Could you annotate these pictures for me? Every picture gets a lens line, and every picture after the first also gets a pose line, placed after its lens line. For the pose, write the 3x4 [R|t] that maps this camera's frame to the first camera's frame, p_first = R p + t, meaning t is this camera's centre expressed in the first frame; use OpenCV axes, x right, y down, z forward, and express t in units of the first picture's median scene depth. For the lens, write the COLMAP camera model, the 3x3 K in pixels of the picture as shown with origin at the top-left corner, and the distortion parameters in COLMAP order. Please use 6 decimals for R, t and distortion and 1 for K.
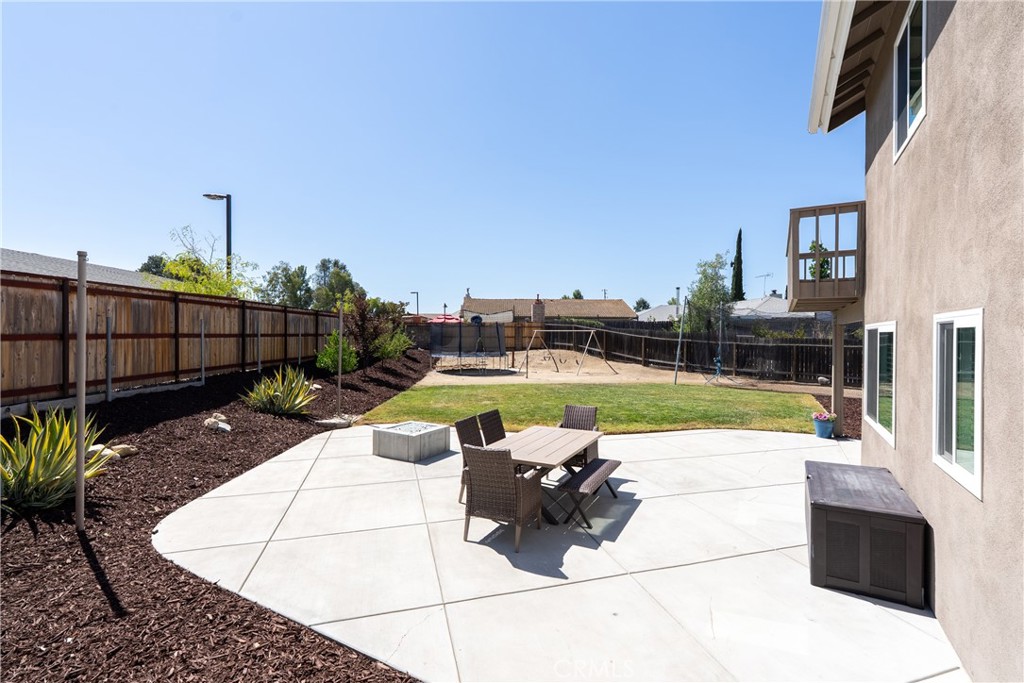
lens RADIAL K [[465.2, 0, 508.8], [0, 465.2, 338.6], [0, 0, 1]] dist [-0.000926, -0.003247]
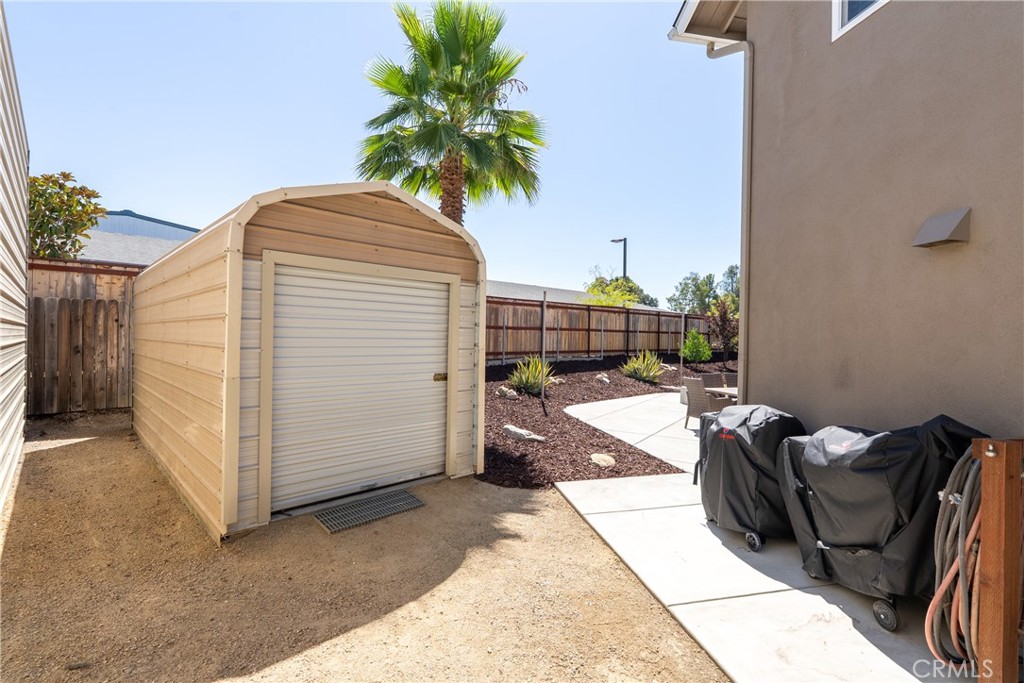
lens RADIAL K [[465.2, 0, 509.8], [0, 465.2, 342.0], [0, 0, 1]] dist [-0.000926, -0.003247]
pose [[0.664522, 0.016431, -0.747088, 0.369432], [-0.021643, 0.999762, 0.002737, 0.037487], [0.746955, 0.014350, 0.664719, -0.358637]]
